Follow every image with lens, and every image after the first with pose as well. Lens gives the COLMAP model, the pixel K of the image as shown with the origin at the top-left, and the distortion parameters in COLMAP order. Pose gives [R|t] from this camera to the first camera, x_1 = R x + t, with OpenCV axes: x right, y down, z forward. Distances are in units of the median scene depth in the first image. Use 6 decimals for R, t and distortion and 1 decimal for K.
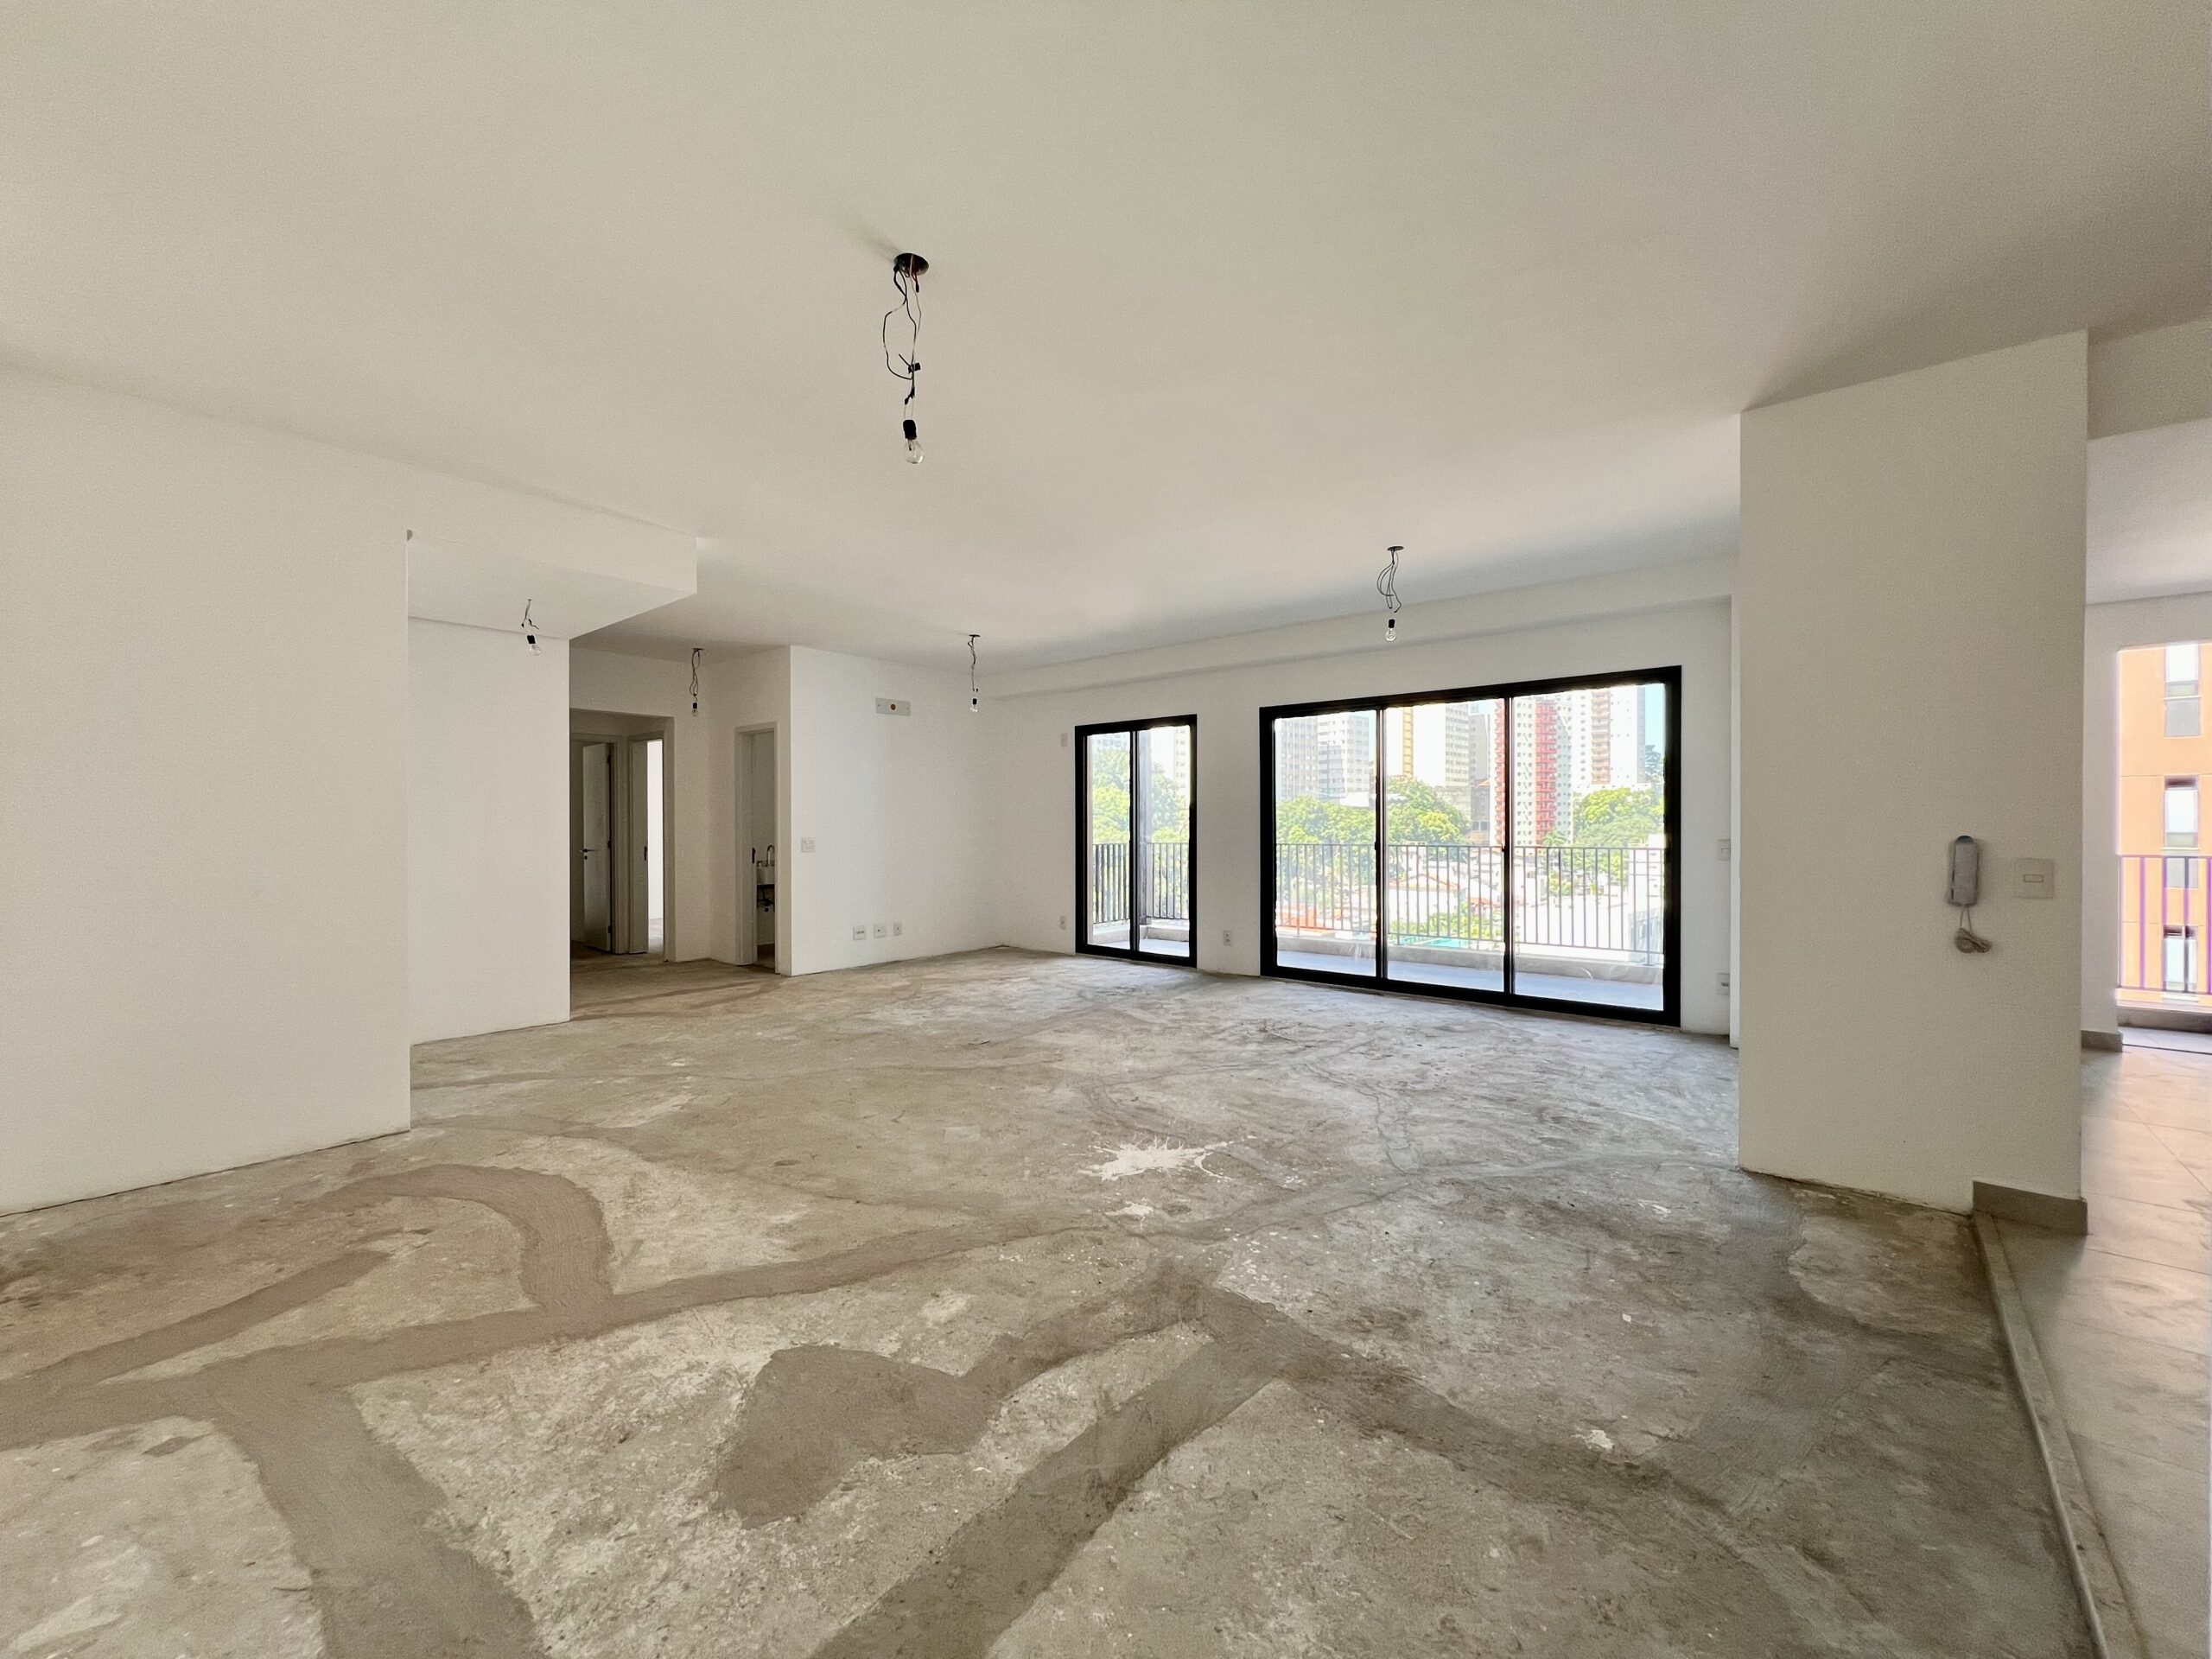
lens RADIAL K [[886.4, 0, 1106.0], [0, 886.4, 829.5], [0, 0, 1]] dist [-0.000820, 0.000317]
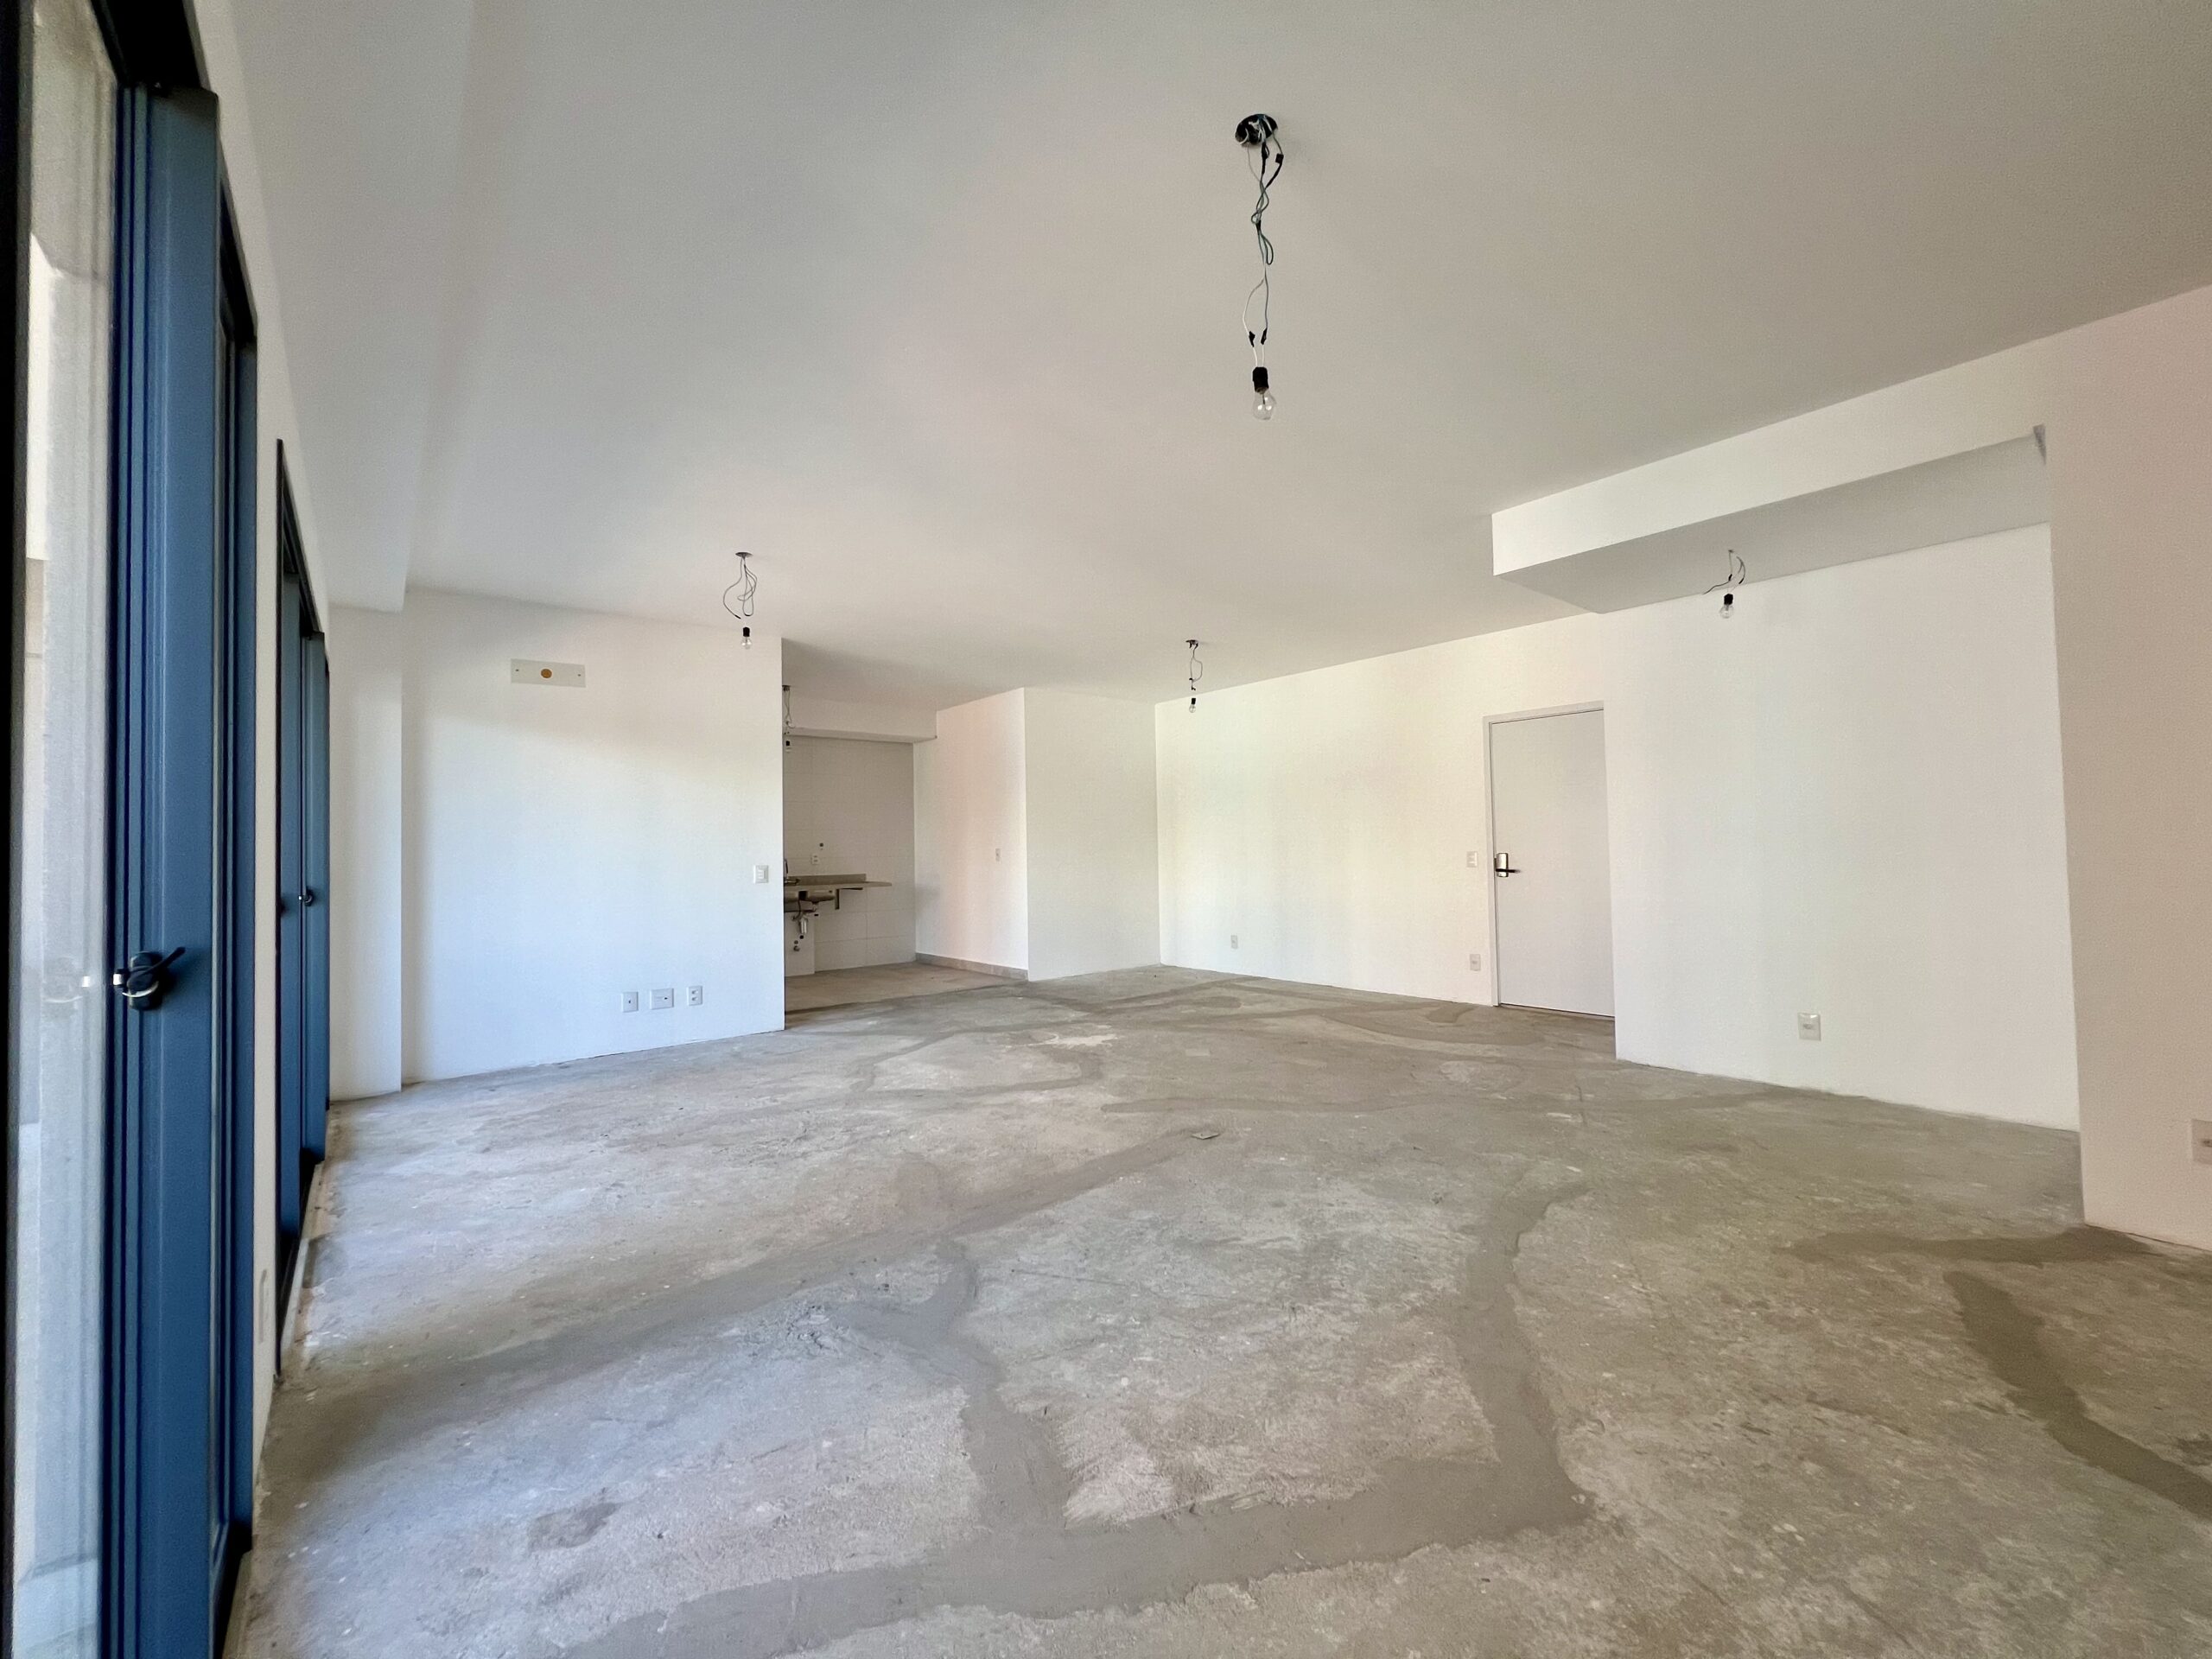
lens RADIAL K [[886.4, 0, 1106.0], [0, 886.4, 829.5], [0, 0, 1]] dist [-0.000820, 0.000317]
pose [[-0.983738, 0.026256, 0.177680, -0.170104], [0.022998, 0.999528, -0.020372, 0.002495], [-0.178131, -0.015955, -0.983877, 1.484738]]
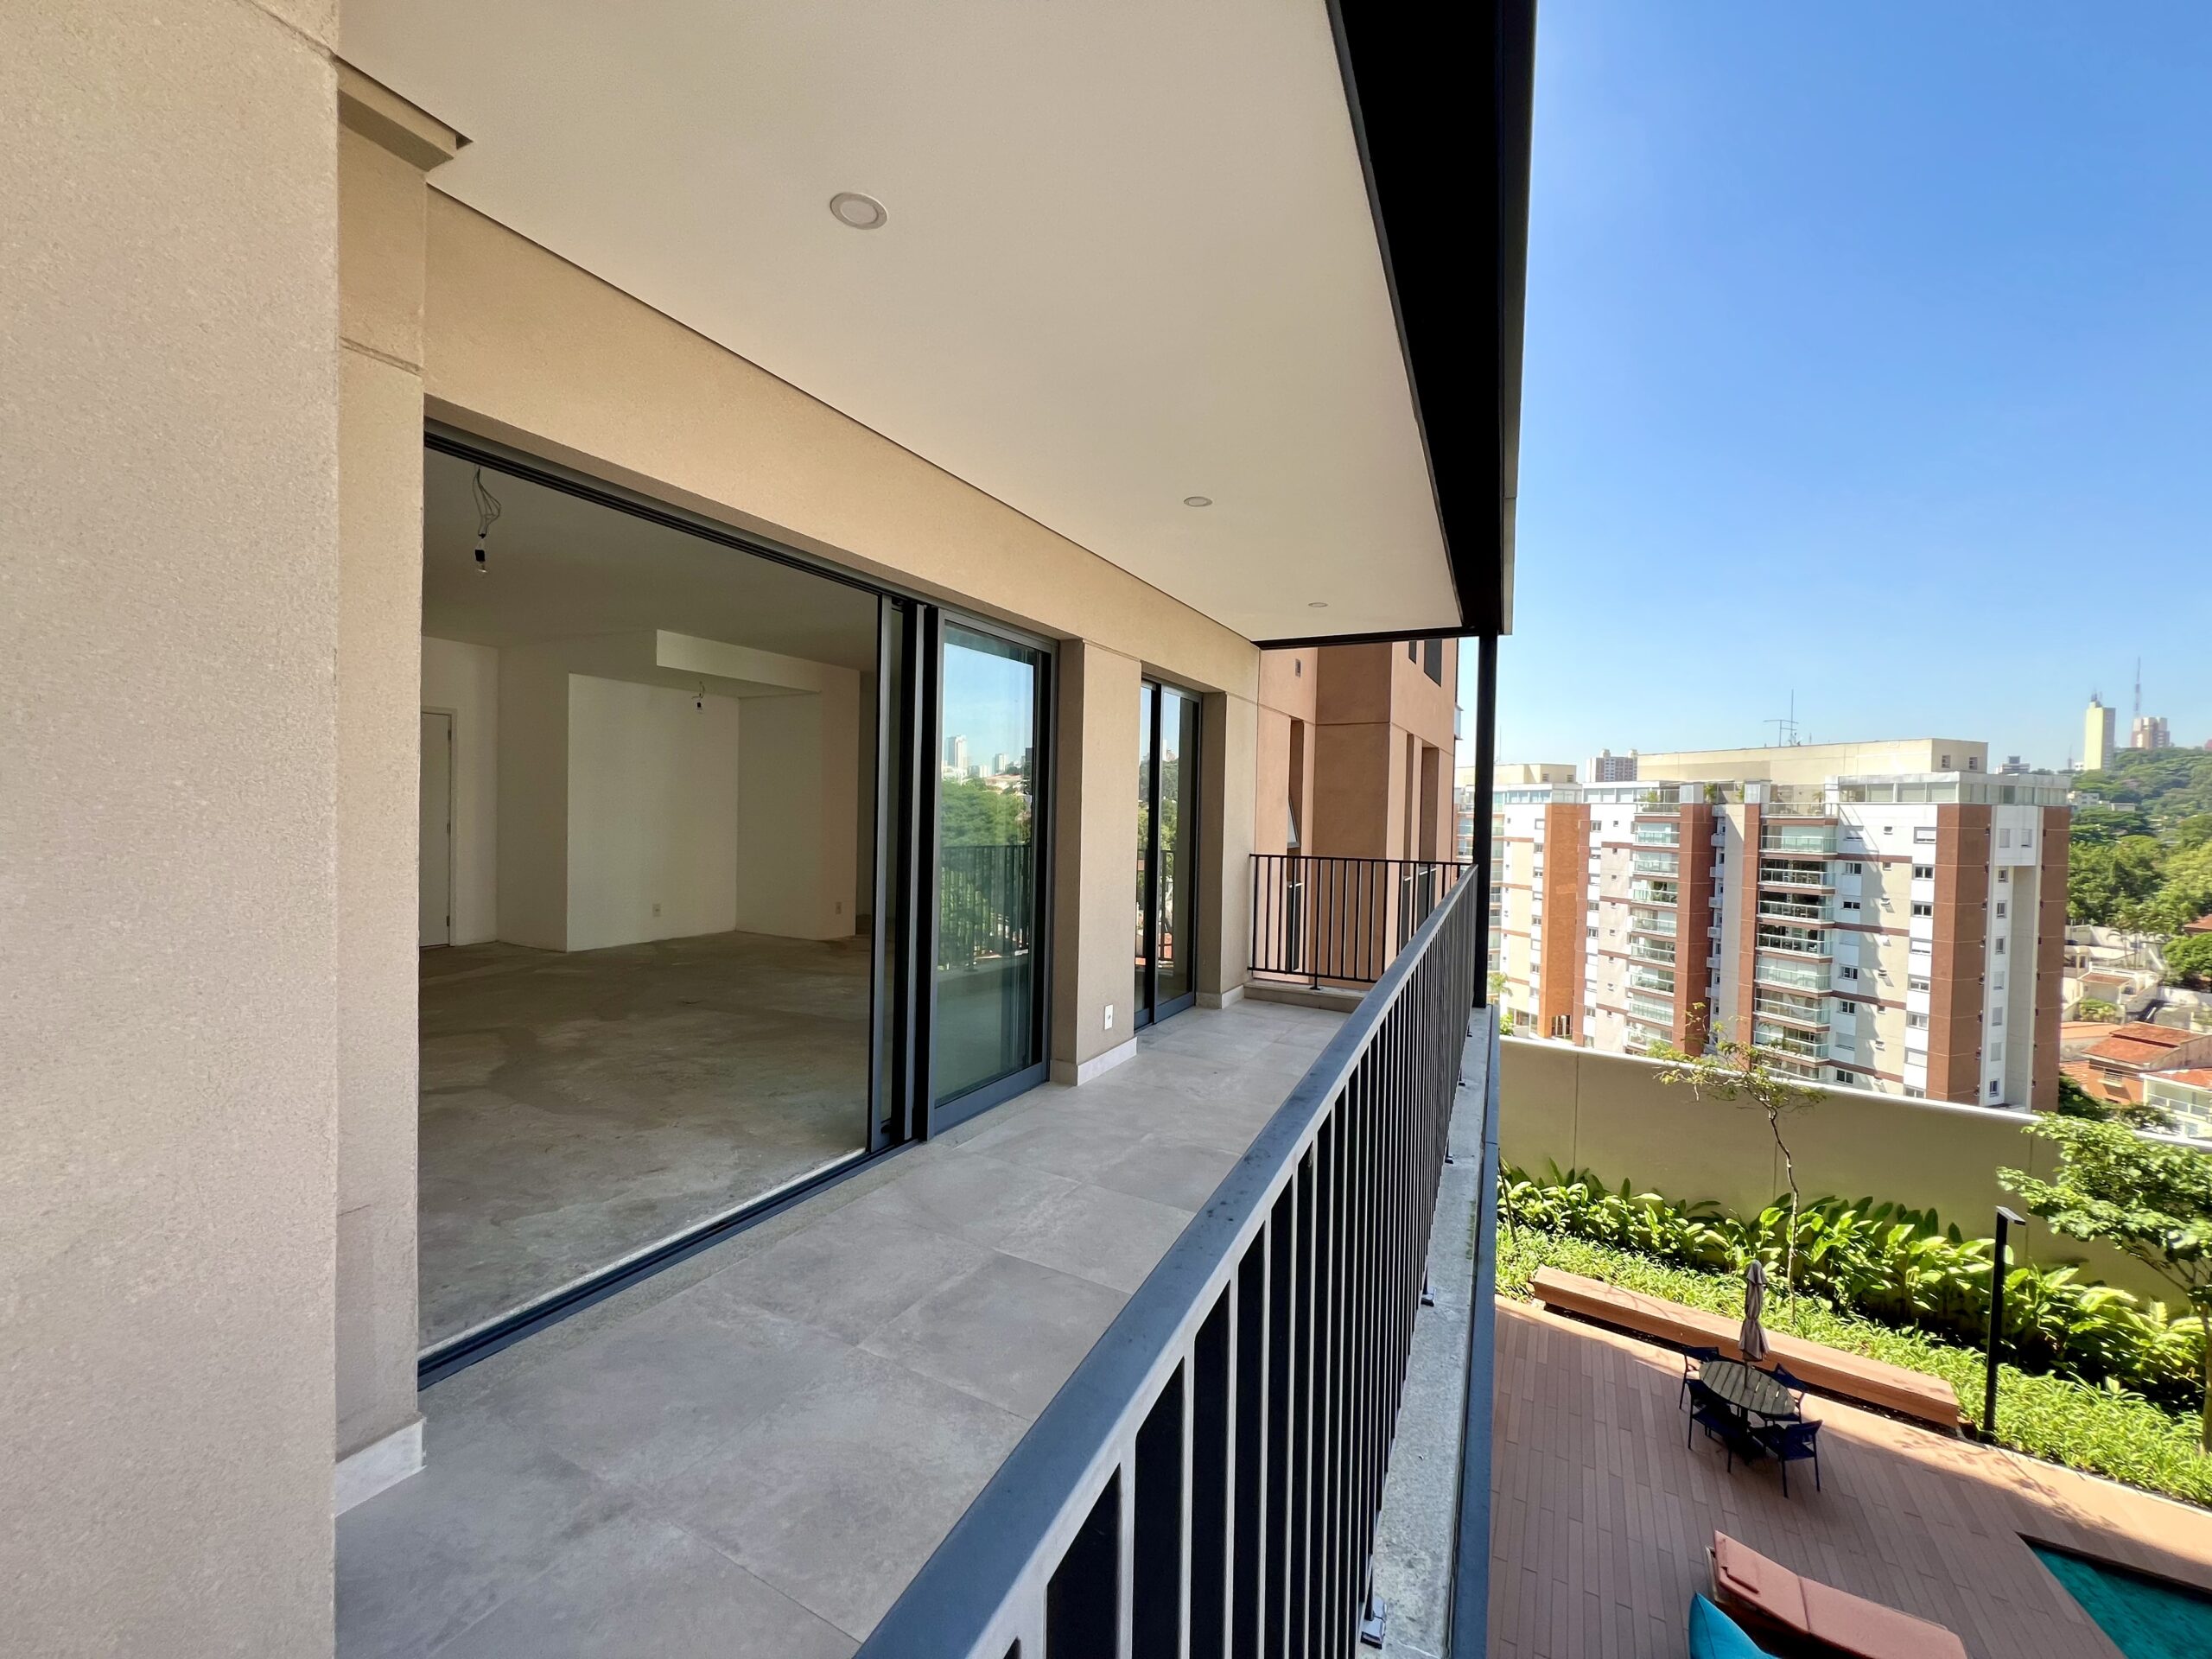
lens RADIAL K [[886.4, 0, 1106.0], [0, 886.4, 829.5], [0, 0, 1]] dist [-0.000820, 0.000317]
pose [[0.222288, 0.028016, -0.974578, 0.962331], [-0.028839, 0.999339, 0.022150, -0.027039], [0.974554, 0.023182, 0.222949, 1.092271]]
